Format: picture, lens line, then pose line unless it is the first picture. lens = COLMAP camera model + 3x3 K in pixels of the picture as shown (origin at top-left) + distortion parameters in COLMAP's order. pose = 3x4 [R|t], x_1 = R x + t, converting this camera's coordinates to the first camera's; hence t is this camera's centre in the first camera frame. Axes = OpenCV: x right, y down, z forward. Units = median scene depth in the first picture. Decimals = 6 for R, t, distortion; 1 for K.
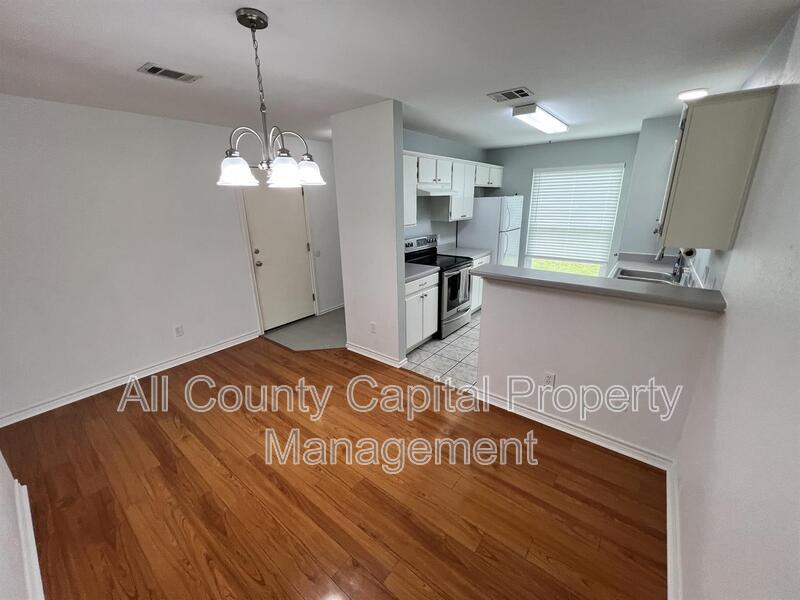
lens RADIAL K [[320.7, 0, 401.1], [0, 320.7, 299.3], [0, 0, 1]] dist [-0.002293, -0.000004]
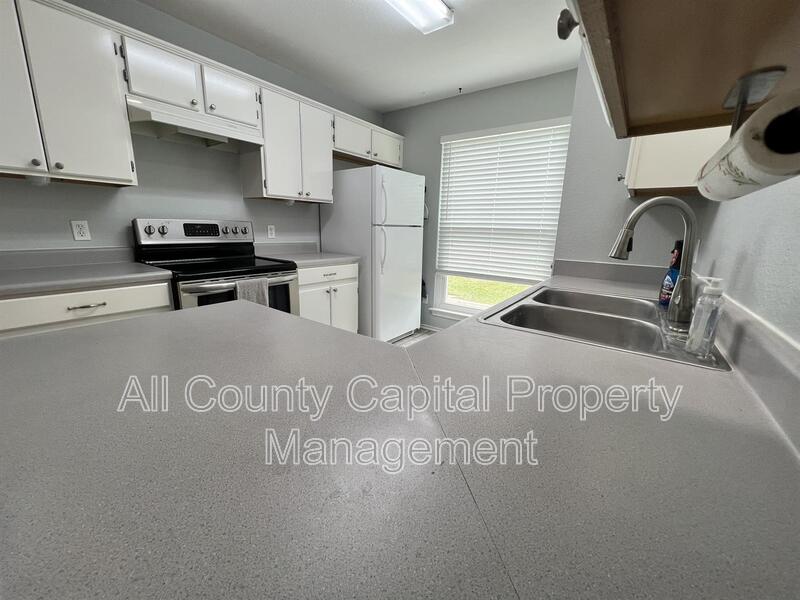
lens RADIAL K [[320.7, 0, 399.7], [0, 320.7, 299.3], [0, 0, 1]] dist [-0.002293, -0.000004]
pose [[0.998755, 0.038295, 0.031973, 0.392472], [-0.035648, 0.996189, -0.079608, -0.031078], [-0.034900, 0.078369, 0.996313, 0.469640]]
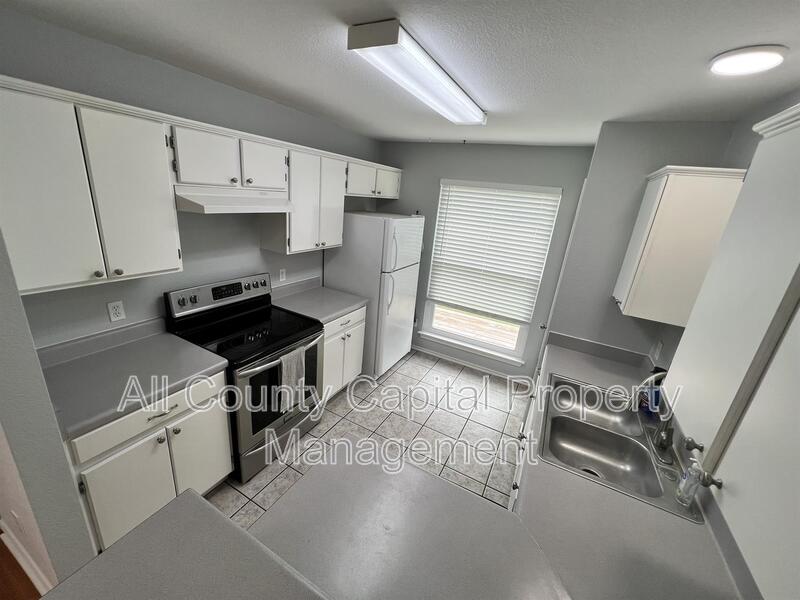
lens RADIAL K [[320.7, 0, 400.1], [0, 320.7, 300.2], [0, 0, 1]] dist [-0.002293, -0.000004]
pose [[0.977178, 0.050550, 0.206322, 0.243722], [-0.056145, 0.998194, 0.021346, -0.194224], [-0.204870, -0.032442, 0.978251, 0.417355]]
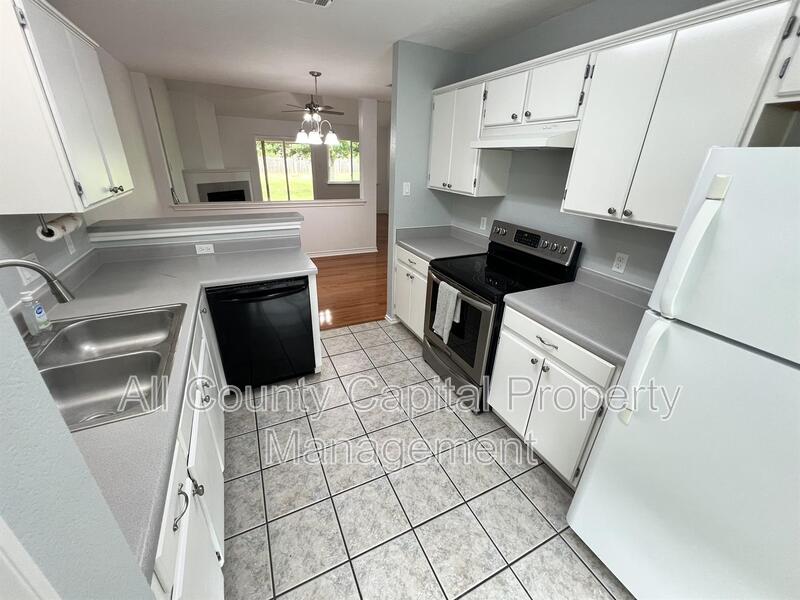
lens RADIAL K [[320.7, 0, 398.0], [0, 320.7, 298.1], [0, 0, 1]] dist [-0.002293, -0.000004]
pose [[-0.443084, 0.363049, -0.819678, 0.659838], [-0.290467, 0.806866, 0.514389, -0.319914], [0.848119, 0.466007, -0.252056, 1.020611]]
